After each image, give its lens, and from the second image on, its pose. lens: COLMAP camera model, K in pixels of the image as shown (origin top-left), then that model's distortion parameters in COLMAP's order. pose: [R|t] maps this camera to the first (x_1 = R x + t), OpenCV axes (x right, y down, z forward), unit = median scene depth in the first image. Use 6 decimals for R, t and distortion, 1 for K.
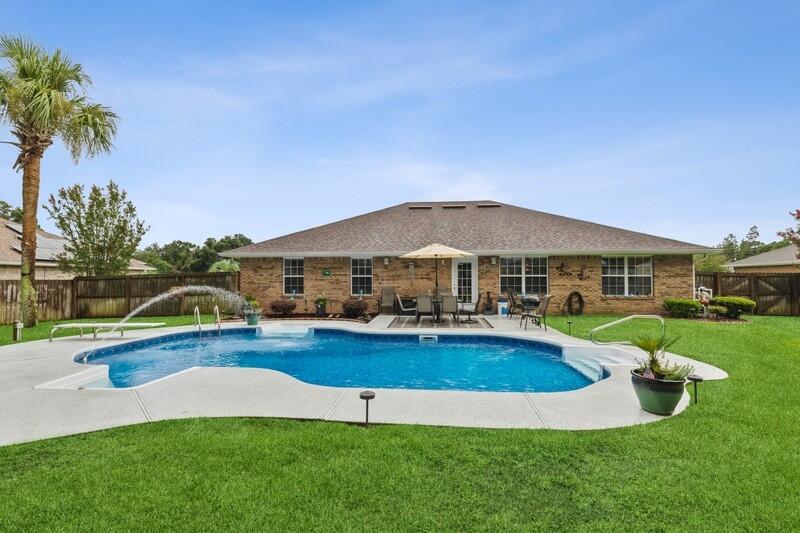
lens RADIAL K [[373.2, 0, 400.5], [0, 373.2, 290.5], [0, 0, 1]] dist [0.000280, 0.000024]
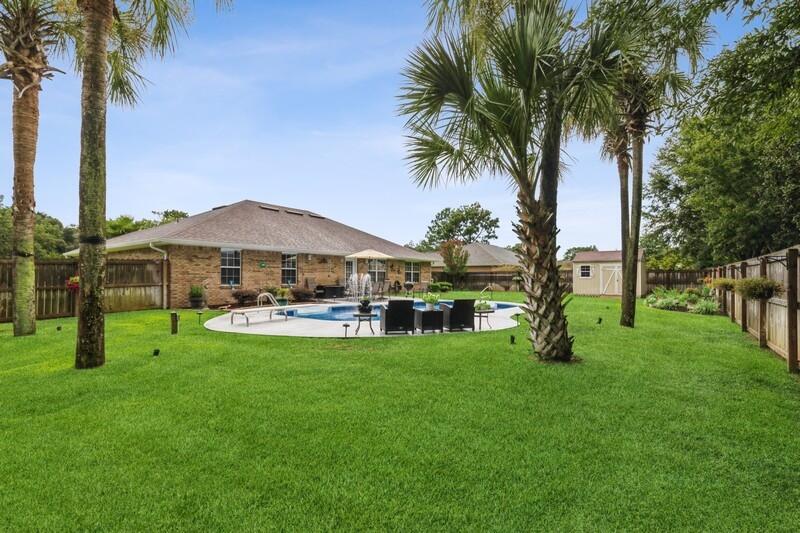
lens RADIAL K [[373.2, 0, 400.5], [0, 373.2, 290.5], [0, 0, 1]] dist [0.000280, 0.000024]
pose [[0.526327, -0.027989, 0.849821, -0.925221], [0.007132, 0.999568, 0.028504, -0.000010], [-0.850252, -0.008942, 0.526300, 0.066636]]
